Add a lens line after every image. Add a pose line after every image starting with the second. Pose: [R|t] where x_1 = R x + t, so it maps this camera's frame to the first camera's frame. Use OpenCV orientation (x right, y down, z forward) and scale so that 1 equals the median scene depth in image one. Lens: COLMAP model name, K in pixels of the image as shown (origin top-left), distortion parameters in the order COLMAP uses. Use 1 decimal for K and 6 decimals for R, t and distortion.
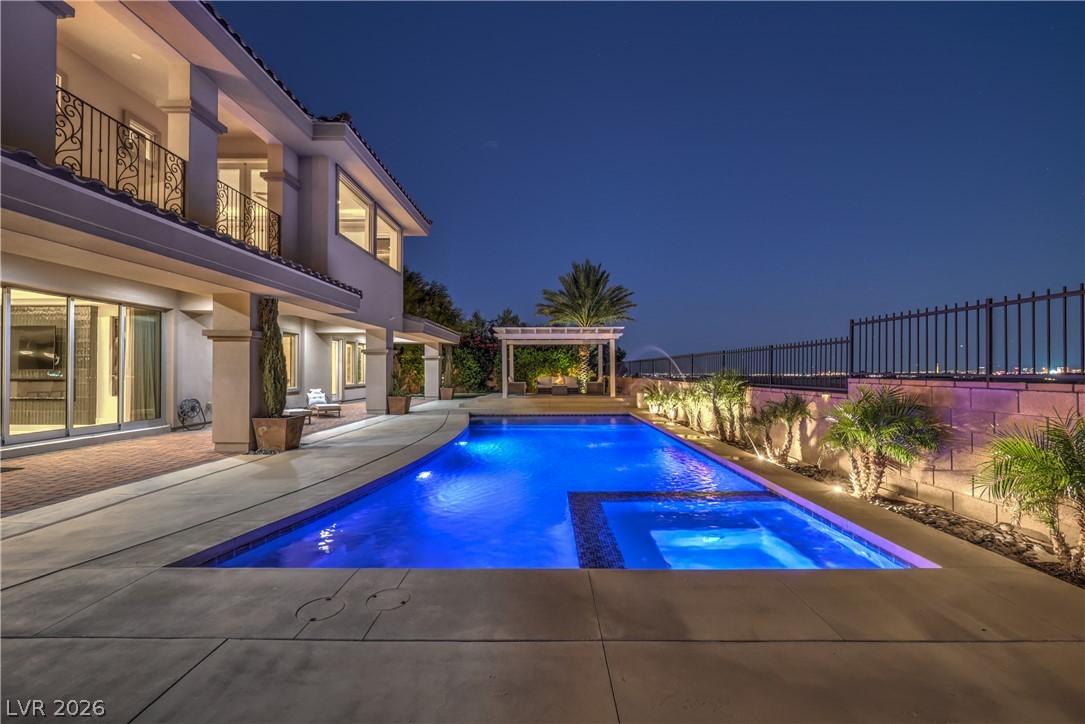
lens RADIAL K [[445.4, 0, 544.3], [0, 445.4, 365.2], [0, 0, 1]] dist [0.000008, -0.000243]
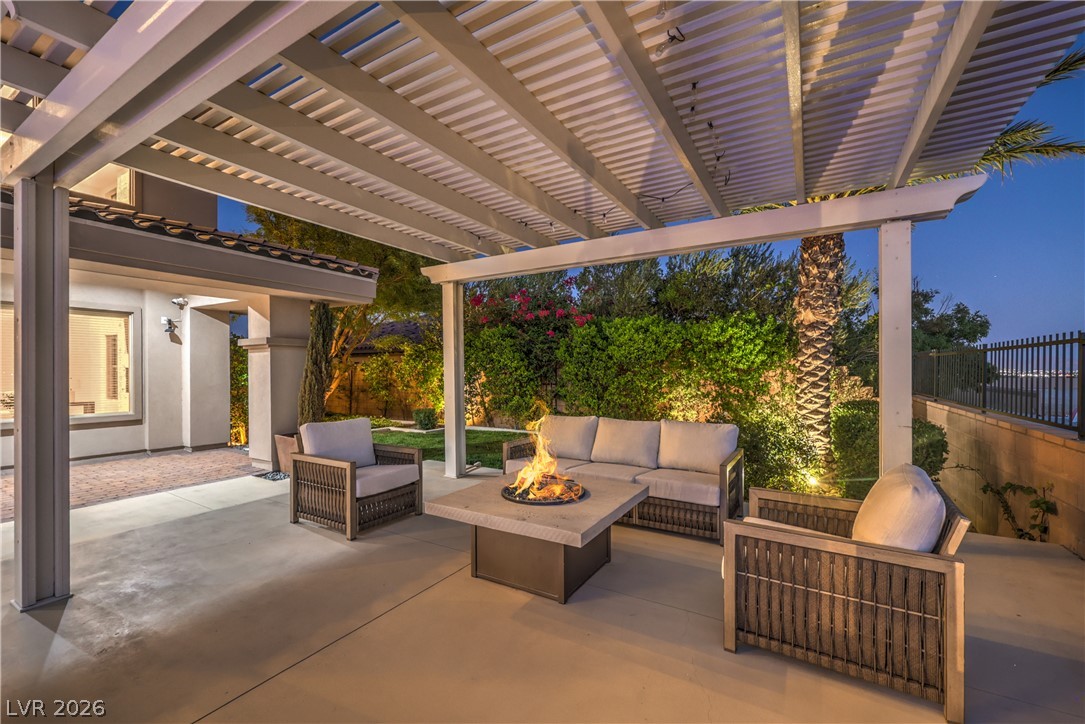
lens RADIAL K [[445.4, 0, 542.5], [0, 445.4, 369.5], [0, 0, 1]] dist [0.000008, -0.000243]
pose [[0.864033, -0.005936, -0.503401, 0.277760], [0.011379, 0.999905, 0.007742, 0.006404], [0.503307, -0.012418, 0.864018, 2.308868]]
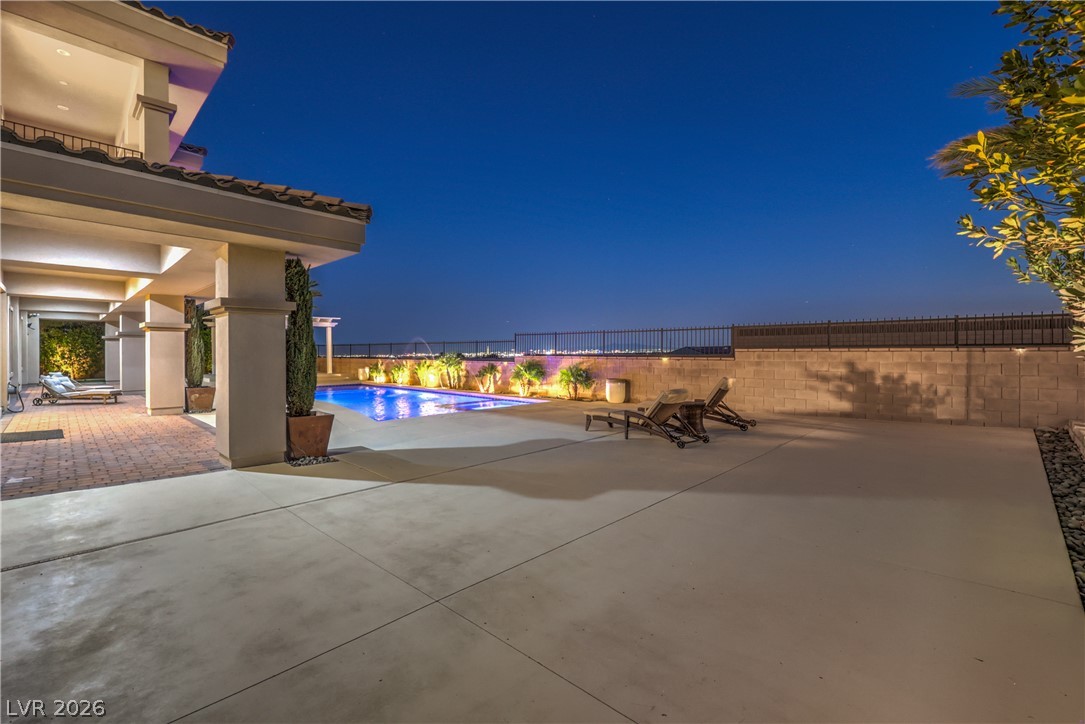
lens RADIAL K [[445.4, 0, 541.6], [0, 445.4, 356.8], [0, 0, 1]] dist [0.000008, -0.000243]
pose [[0.675376, -0.009260, 0.737415, -0.951433], [-0.008847, 0.999747, 0.020657, -0.016451], [-0.737420, -0.020475, 0.675124, -0.735620]]
